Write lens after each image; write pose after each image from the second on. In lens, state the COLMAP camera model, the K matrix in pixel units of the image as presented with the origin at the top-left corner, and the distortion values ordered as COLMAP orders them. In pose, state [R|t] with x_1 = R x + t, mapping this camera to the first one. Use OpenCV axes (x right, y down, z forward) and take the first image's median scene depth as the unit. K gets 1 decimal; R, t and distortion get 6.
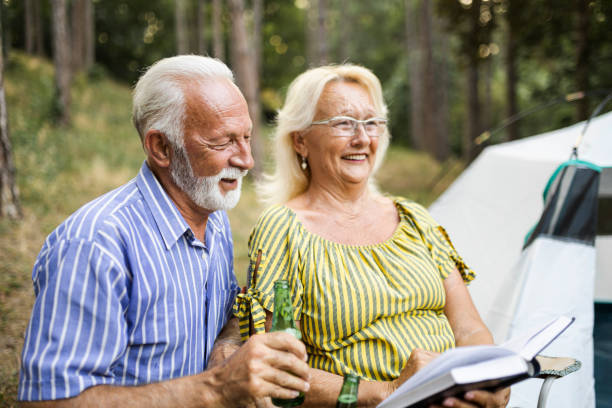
lens RADIAL K [[603.9, 0, 282.9], [0, 603.9, 224.5], [0, 0, 1]] dist [0.021876, 0.000000]
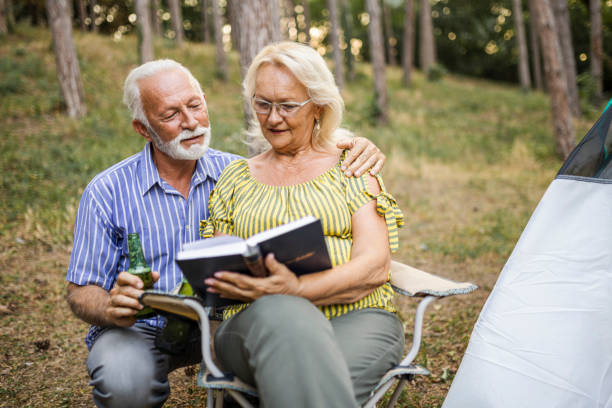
lens RADIAL K [[603.9, 0, 306.4], [0, 603.9, 202.1], [0, 0, 1]] dist [0.021876, 0.000000]
pose [[0.846156, -0.049704, -0.530612, 0.828949], [0.037300, 0.998723, -0.034072, 0.108369], [0.531628, 0.009039, 0.846930, -0.049263]]
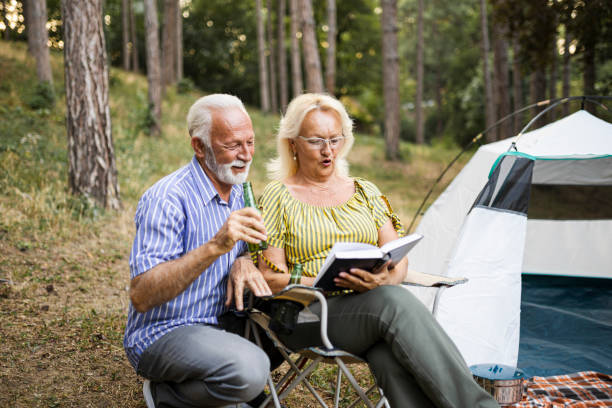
lens RADIAL K [[603.9, 0, 310.1], [0, 603.9, 203.6], [0, 0, 1]] dist [0.021876, 0.000000]
pose [[0.994913, -0.014836, -0.099636, 0.246432], [0.011108, 0.999221, -0.037859, 0.087840], [0.100120, 0.036560, 0.994303, -0.629883]]
